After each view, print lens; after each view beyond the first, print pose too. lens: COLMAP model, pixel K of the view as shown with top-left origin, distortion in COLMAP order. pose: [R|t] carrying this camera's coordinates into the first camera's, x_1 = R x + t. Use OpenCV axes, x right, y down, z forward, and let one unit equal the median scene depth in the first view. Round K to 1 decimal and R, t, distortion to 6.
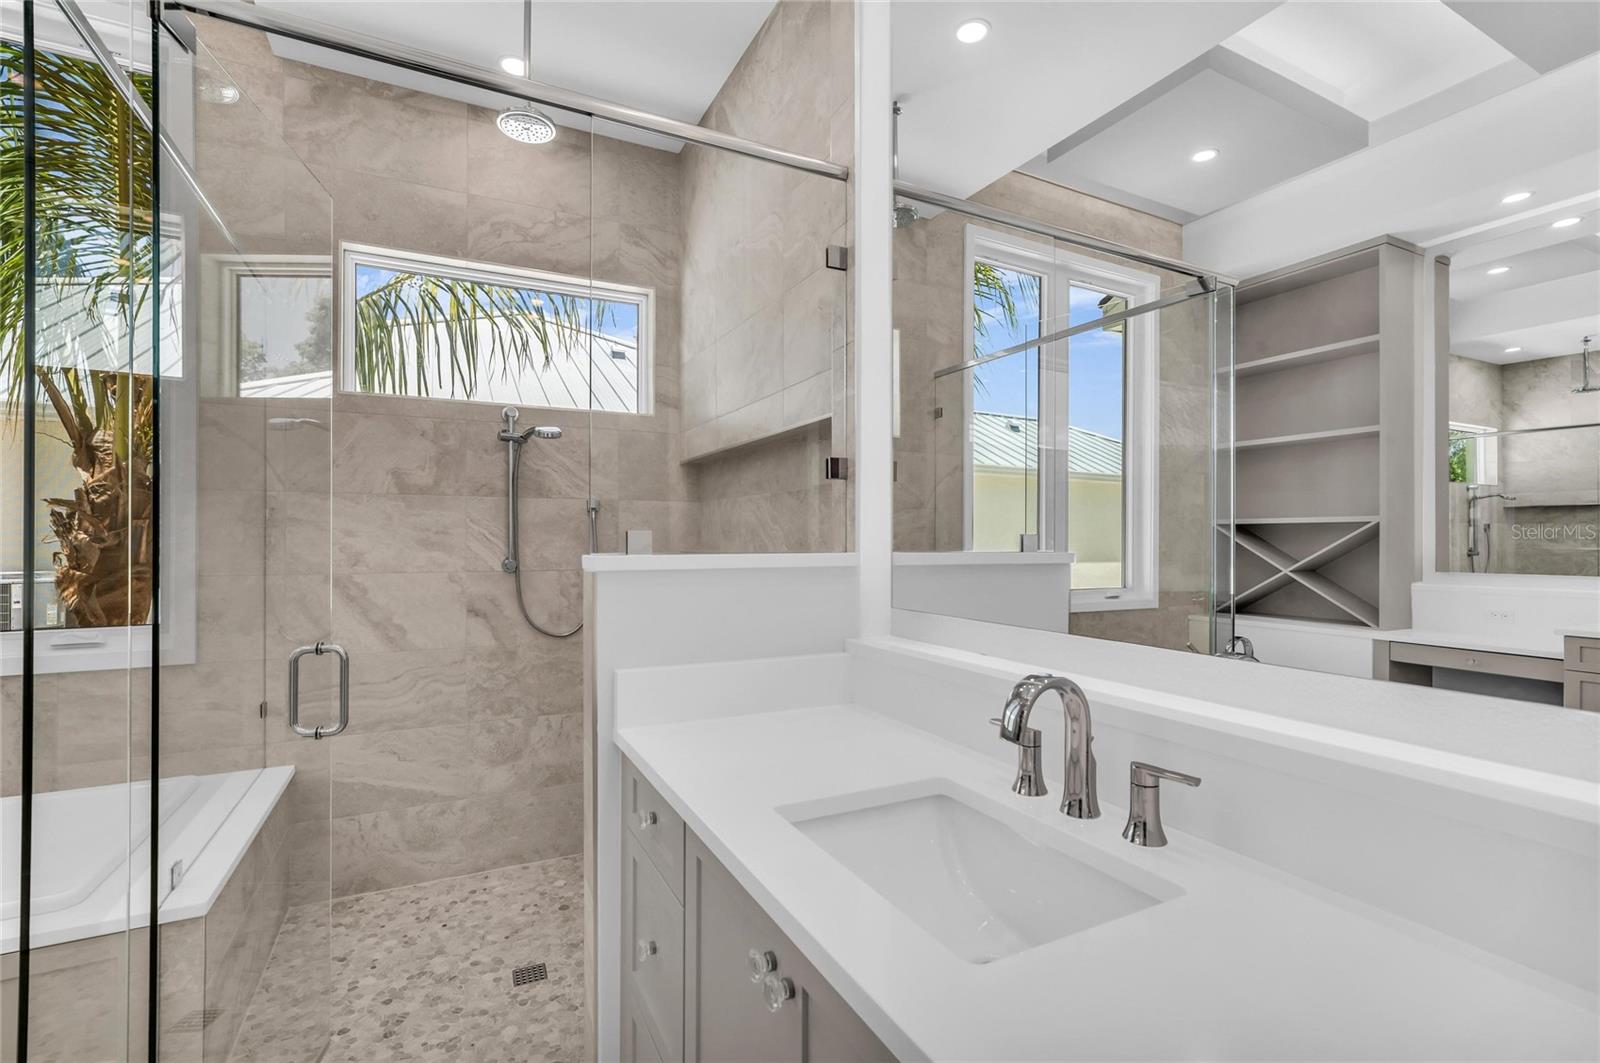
lens RADIAL K [[721.8, 0, 799.0], [0, 721.8, 537.4], [0, 0, 1]] dist [-0.020463, 0.013970]
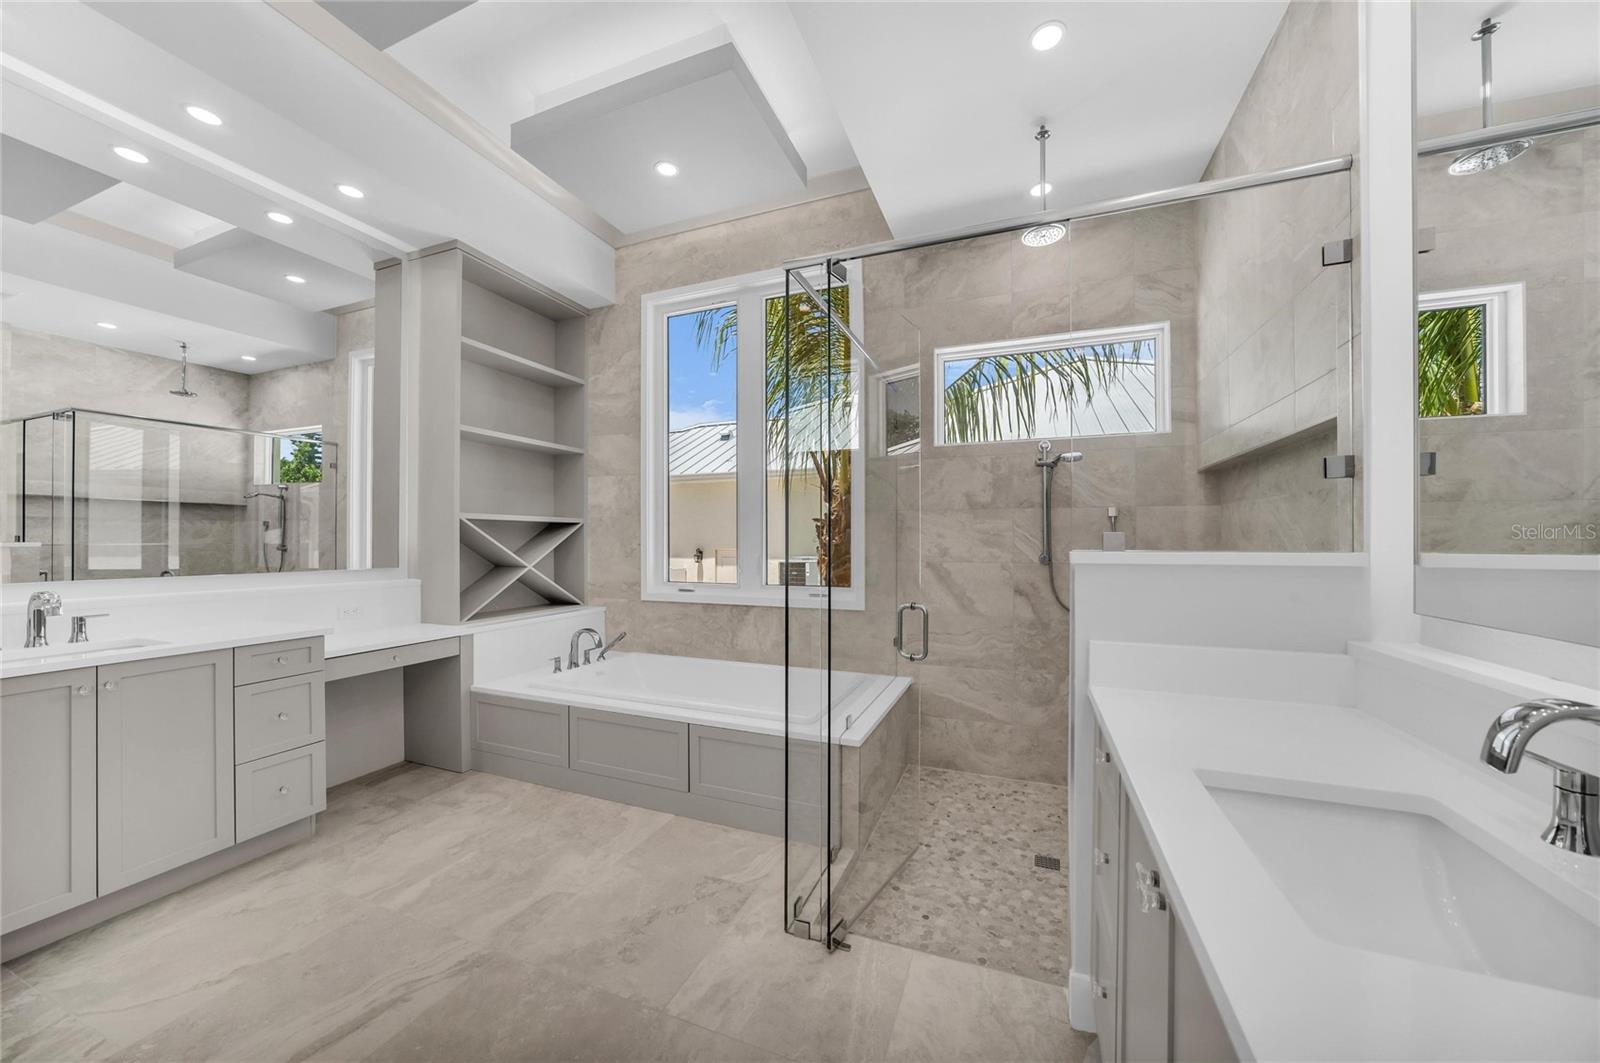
lens RADIAL K [[560.1, 0, 803.9], [0, 560.1, 538.7], [0, 0, 1]] dist [-0.032252, 0.007643]
pose [[0.664485, -0.002037, -0.747299, 0.077970], [0.002425, 0.999997, -0.000569, 0.000412], [0.747298, -0.001434, 0.664488, -0.023963]]
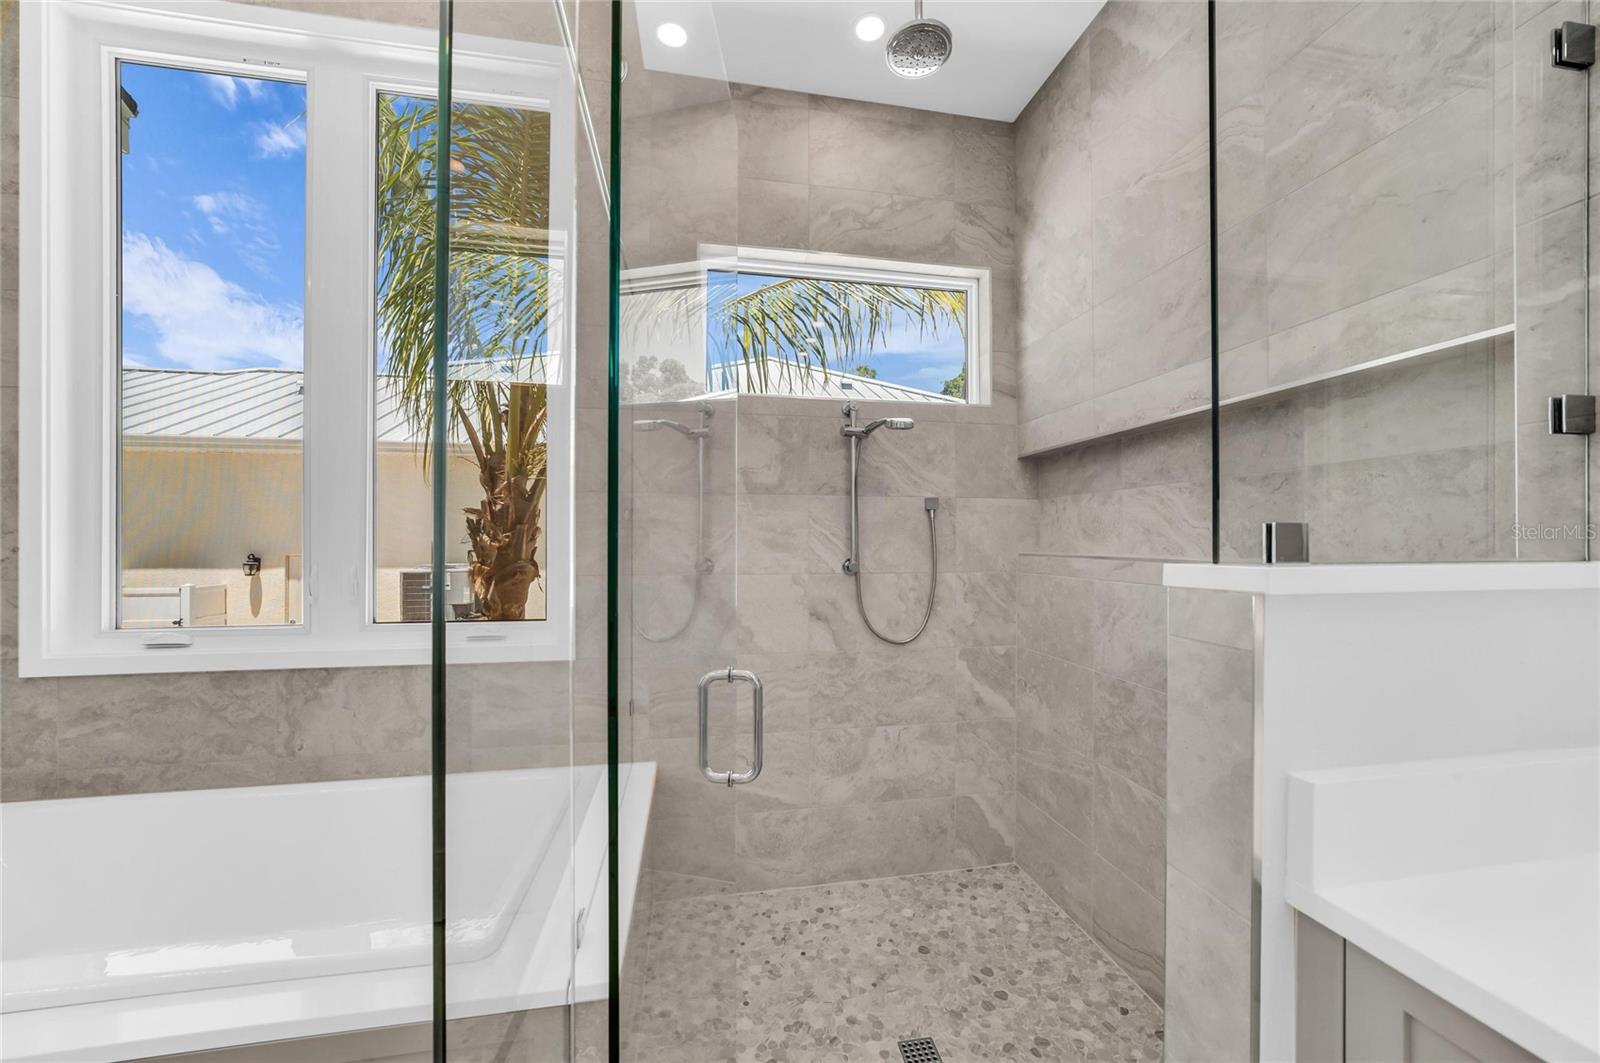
lens RADIAL K [[582.3, 0, 799.5], [0, 582.3, 539.3], [0, 0, 1]] dist [-0.026511, 0.007169]
pose [[0.960112, -0.000082, -0.279614, -0.261176], [-0.000382, 0.999999, -0.001608, 0.002960], [0.279614, 0.001651, 0.960111, 0.251194]]
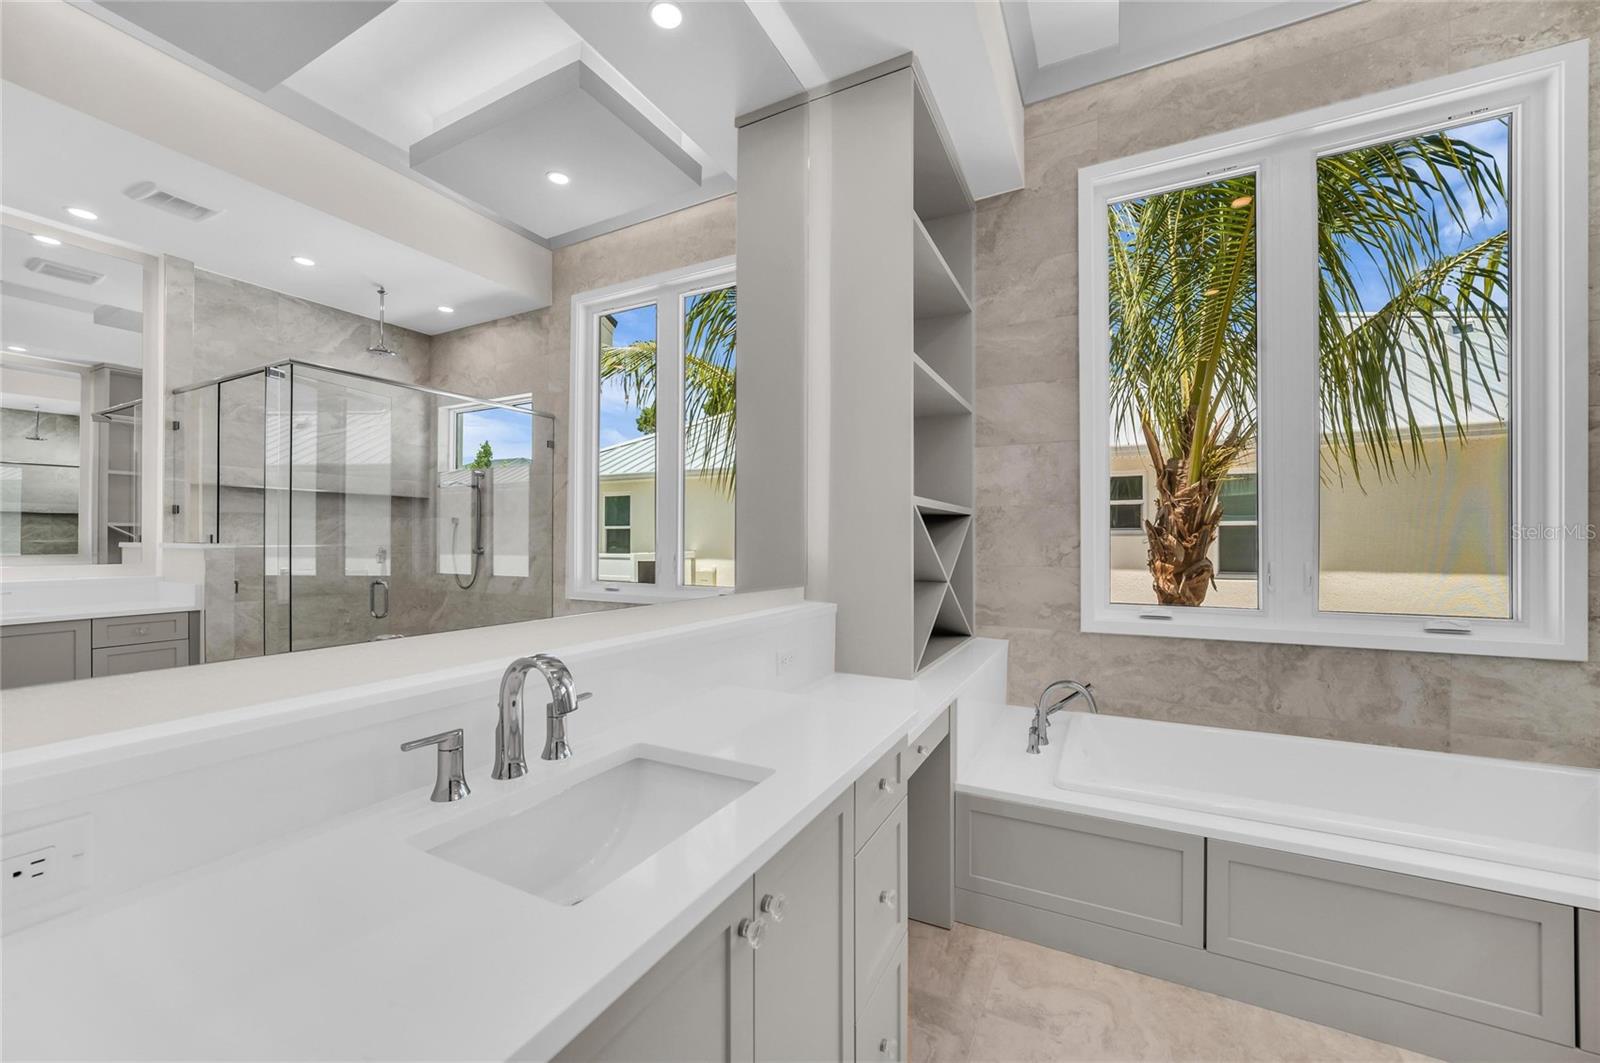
lens RADIAL K [[601.7, 0, 803.0], [0, 601.7, 538.9], [0, 0, 1]] dist [-0.021681, 0.007260]
pose [[0.581865, -0.003920, -0.813276, -0.720293], [0.001924, 0.999992, -0.003444, 0.002302], [0.813283, 0.000439, 0.581868, -0.357602]]
